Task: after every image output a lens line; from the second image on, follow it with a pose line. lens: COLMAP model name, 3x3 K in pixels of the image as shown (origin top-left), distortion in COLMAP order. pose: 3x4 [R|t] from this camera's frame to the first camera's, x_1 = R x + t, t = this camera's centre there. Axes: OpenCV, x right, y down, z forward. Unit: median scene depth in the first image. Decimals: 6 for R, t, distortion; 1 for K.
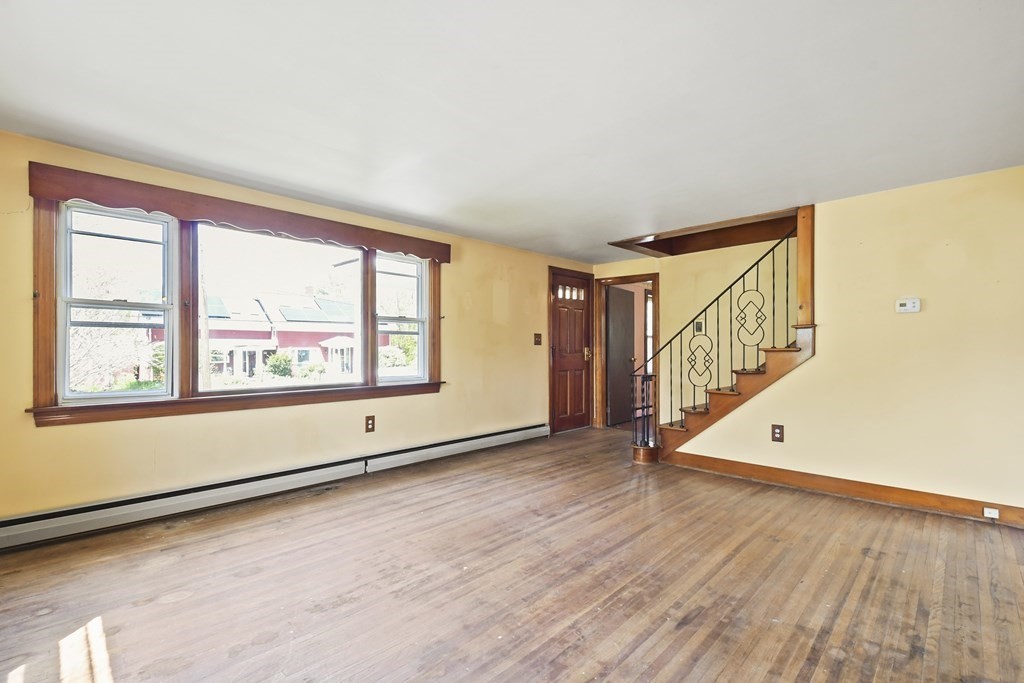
lens RADIAL K [[451.6, 0, 495.9], [0, 451.6, 362.3], [0, 0, 1]] dist [0.023068, -0.014540]
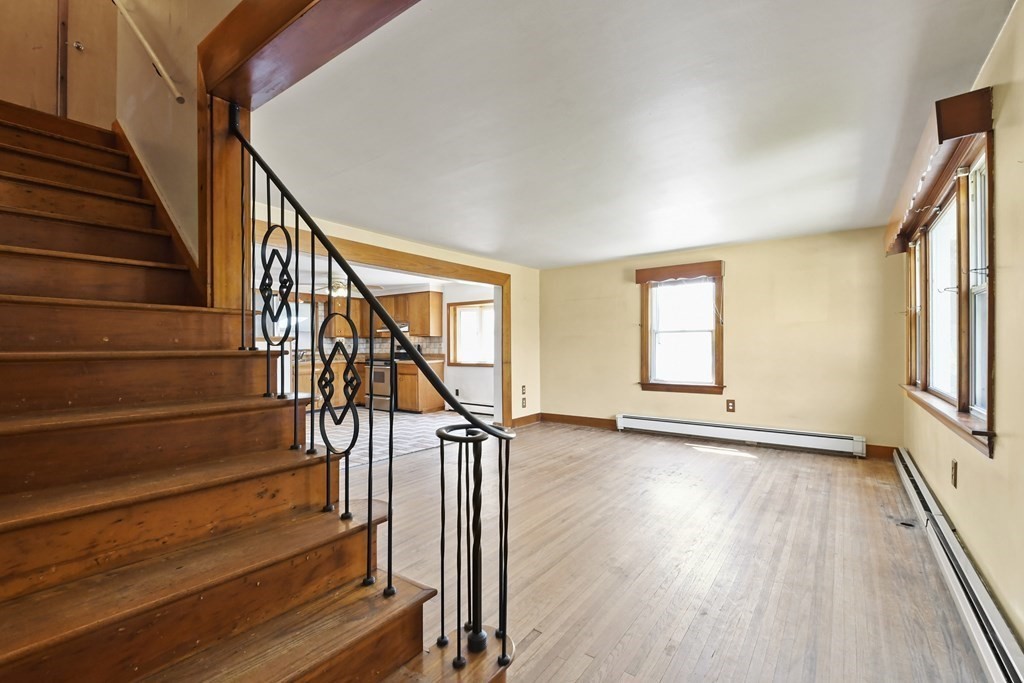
lens RADIAL K [[451.6, 0, 502.7], [0, 451.6, 345.4], [0, 0, 1]] dist [0.023068, -0.014540]
pose [[-0.987129, 0.005422, -0.159836, 0.433425], [0.001238, 0.999654, 0.026264, -0.052939], [0.159923, 0.025728, -0.986794, 1.596091]]
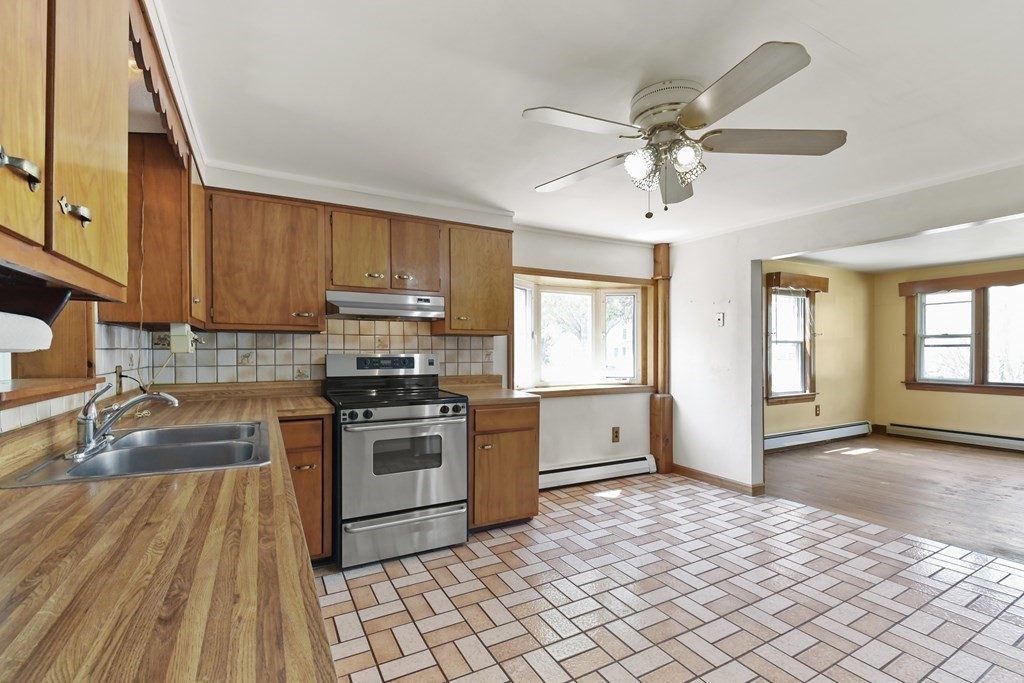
lens RADIAL K [[451.6, 0, 505.2], [0, 451.6, 354.0], [0, 0, 1]] dist [0.023068, -0.014540]
pose [[-0.273688, 0.005719, -0.961802, 1.293851], [-0.025568, 0.999586, 0.013219, -0.015597], [0.961479, 0.028209, -0.273428, -0.256098]]
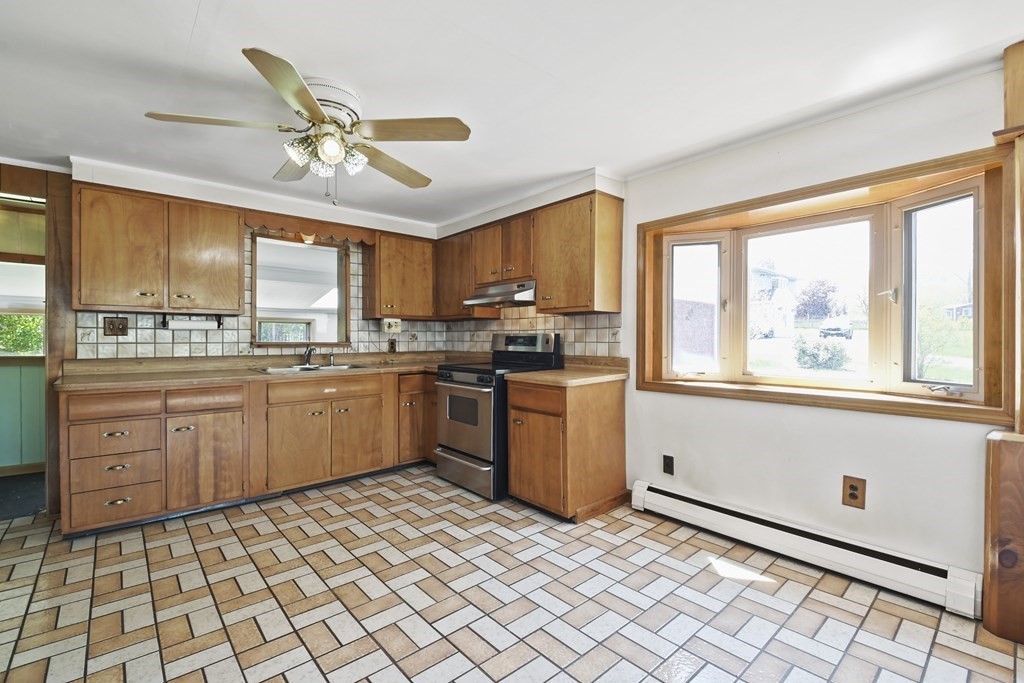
lens RADIAL K [[451.6, 0, 500.7], [0, 451.6, 339.4], [0, 0, 1]] dist [0.023068, -0.014540]
pose [[-0.998123, -0.000666, 0.061239, 0.543680], [0.001144, 0.999564, 0.029511, -0.015307], [-0.061232, 0.029526, -0.997687, 0.297081]]
